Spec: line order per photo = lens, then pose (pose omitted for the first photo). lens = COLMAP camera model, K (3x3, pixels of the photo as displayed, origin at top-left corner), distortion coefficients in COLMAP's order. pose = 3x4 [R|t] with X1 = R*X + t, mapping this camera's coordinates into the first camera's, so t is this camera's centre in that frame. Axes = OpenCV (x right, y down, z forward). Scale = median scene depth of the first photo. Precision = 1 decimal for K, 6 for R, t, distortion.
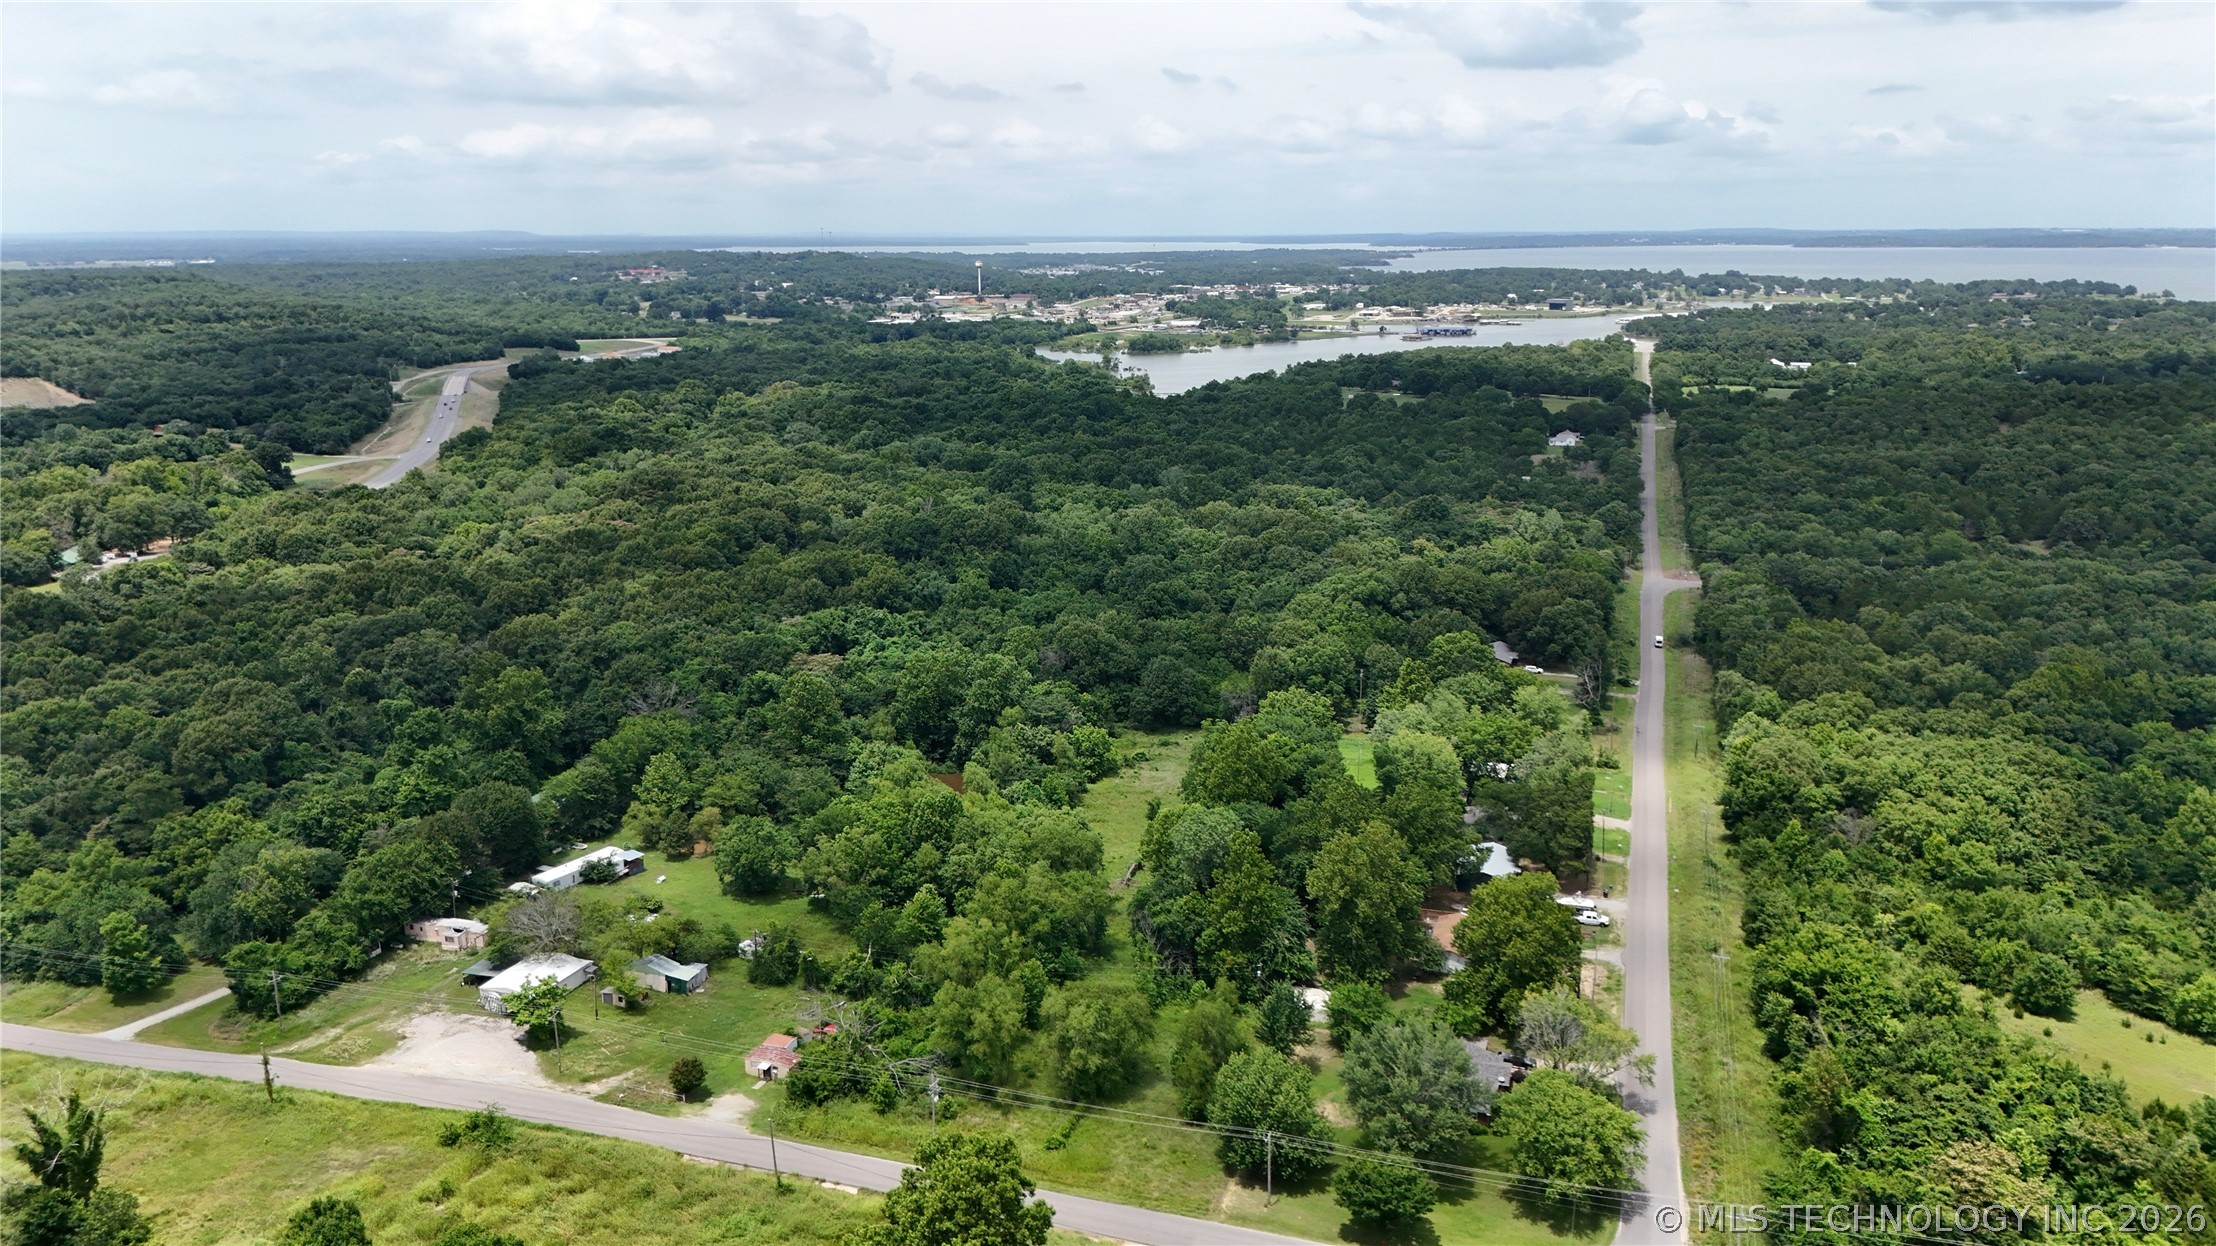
lens RADIAL K [[1626.5, 0, 1122.4], [0, 1626.5, 626.0], [0, 0, 1]] dist [0.075586, -0.083555]
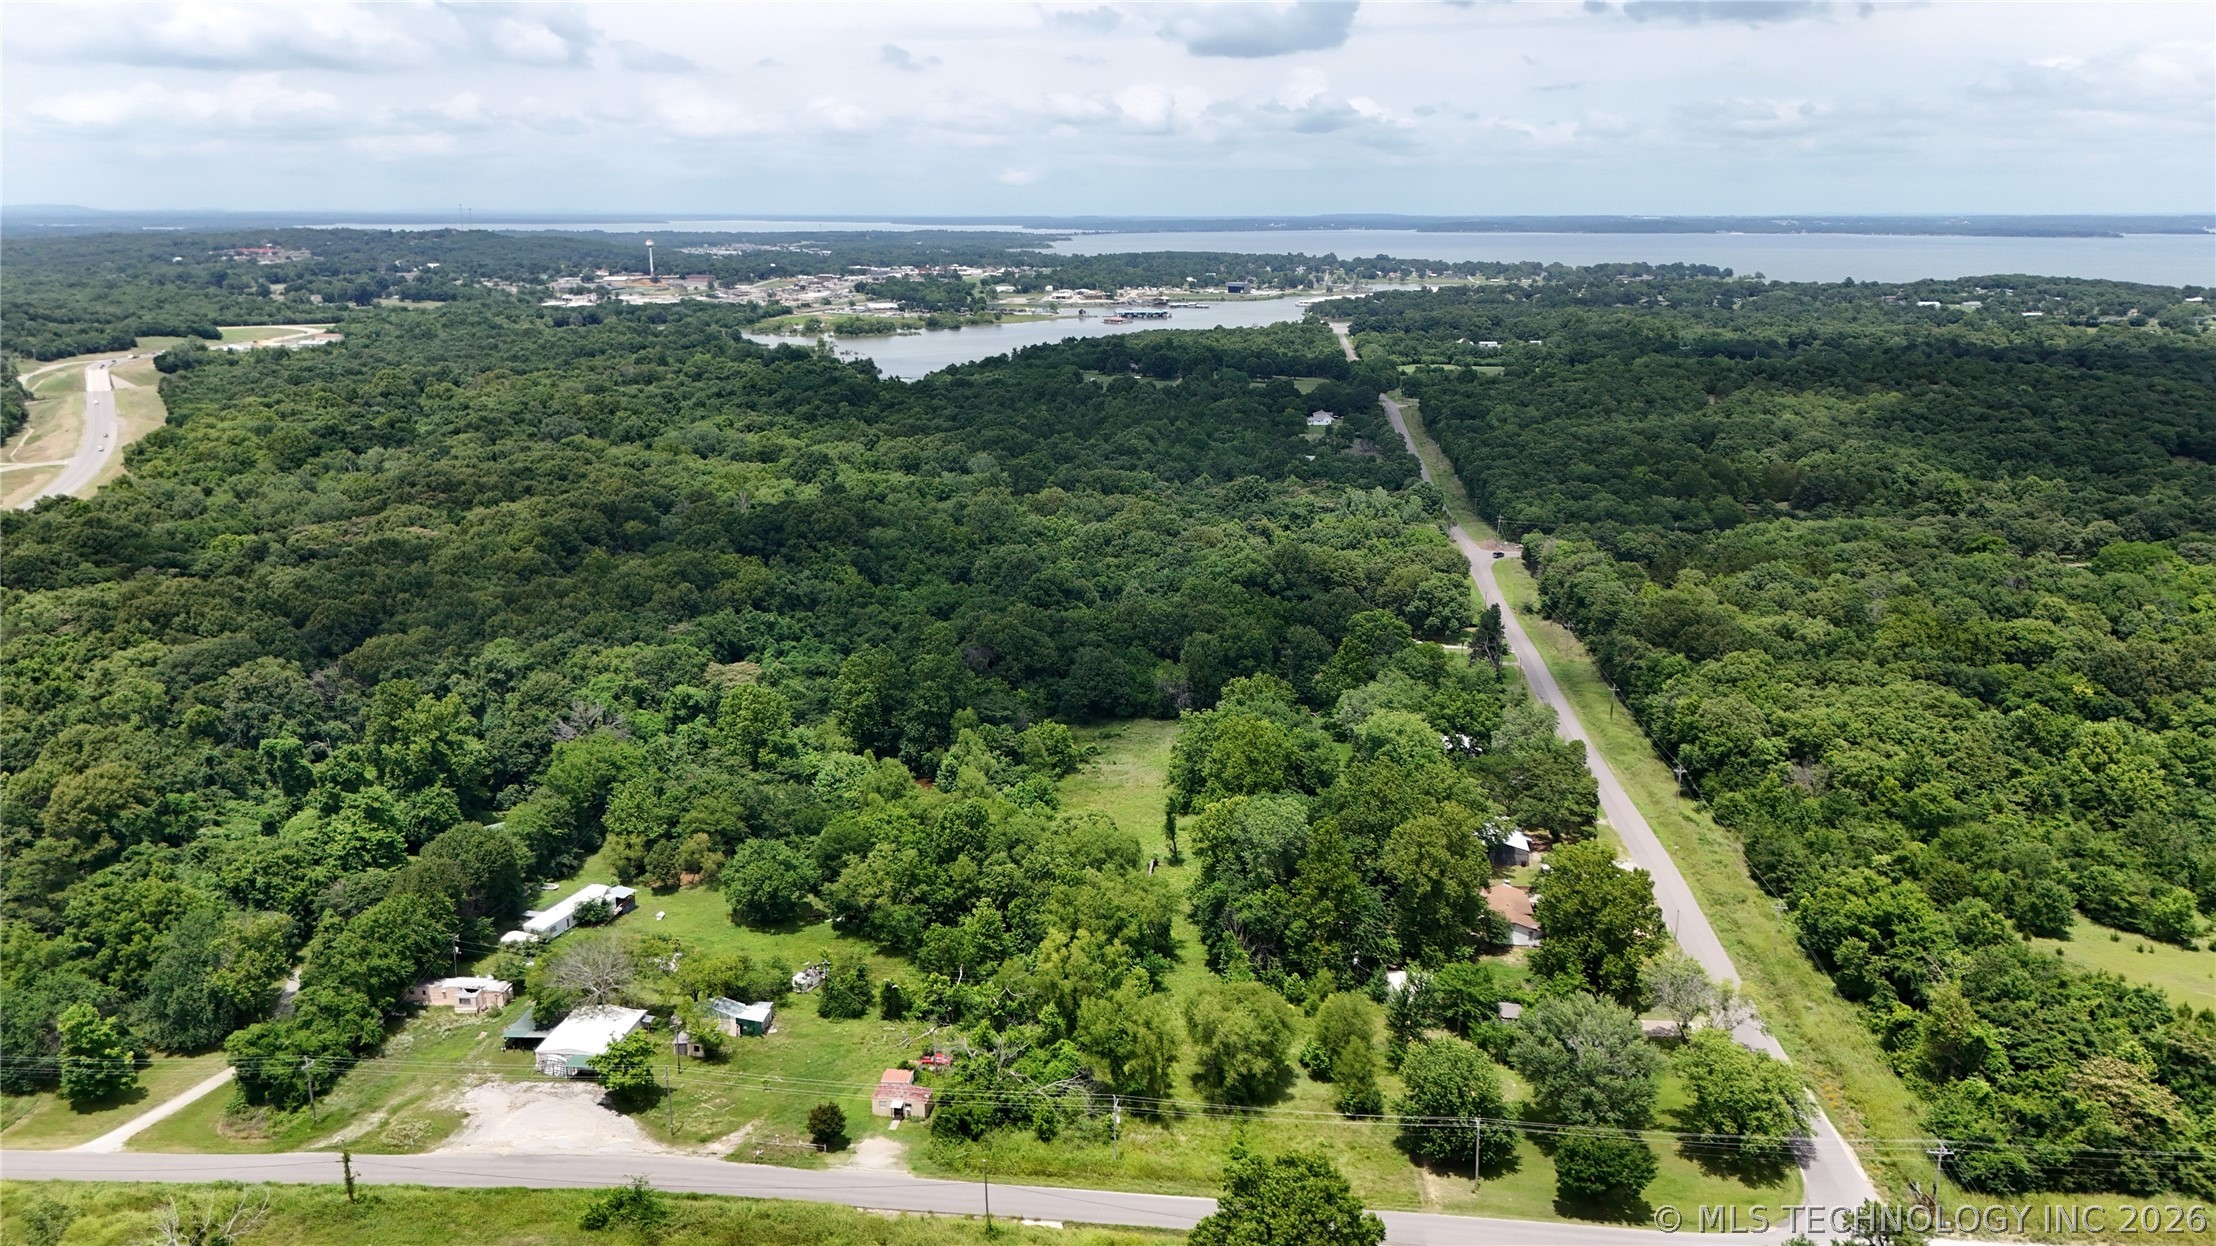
lens RADIAL K [[1626.5, 0, 1122.4], [0, 1626.5, 626.0], [0, 0, 1]] dist [0.075586, -0.083555]
pose [[0.978025, -0.045829, 0.203386, -0.173844], [0.043649, 0.998931, 0.015196, -0.009642], [-0.203865, -0.005984, 0.978981, 0.034187]]
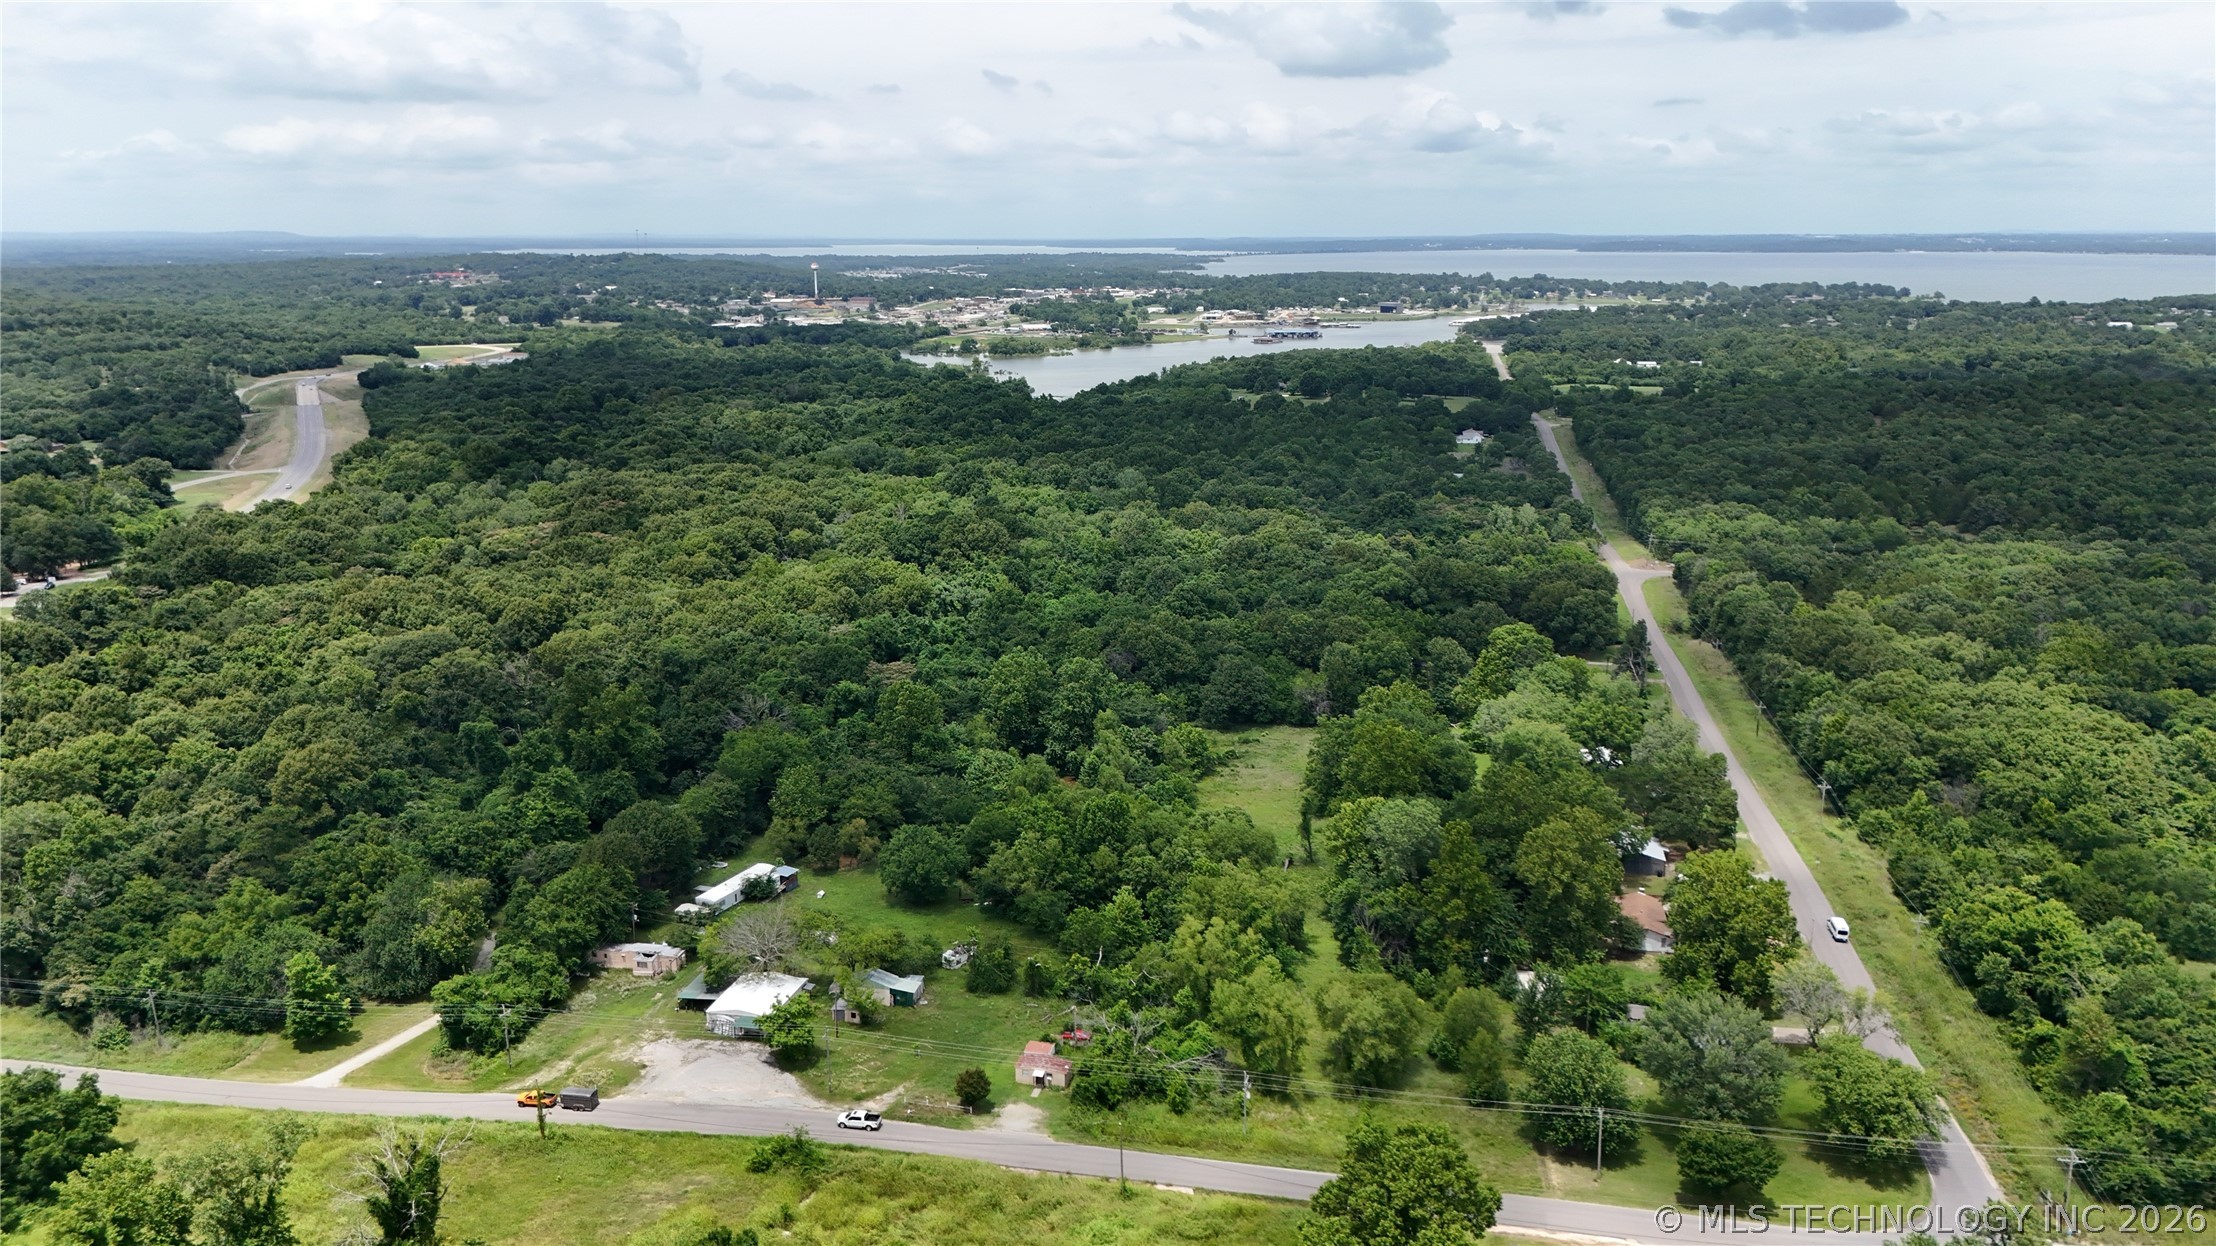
lens RADIAL K [[1626.5, 0, 1122.4], [0, 1626.5, 626.0], [0, 0, 1]] dist [0.075586, -0.083555]
pose [[0.992928, -0.026195, 0.115791, -0.177109], [0.026418, 0.999651, -0.000390, -0.000872], [-0.115740, 0.003446, 0.993274, 0.004942]]
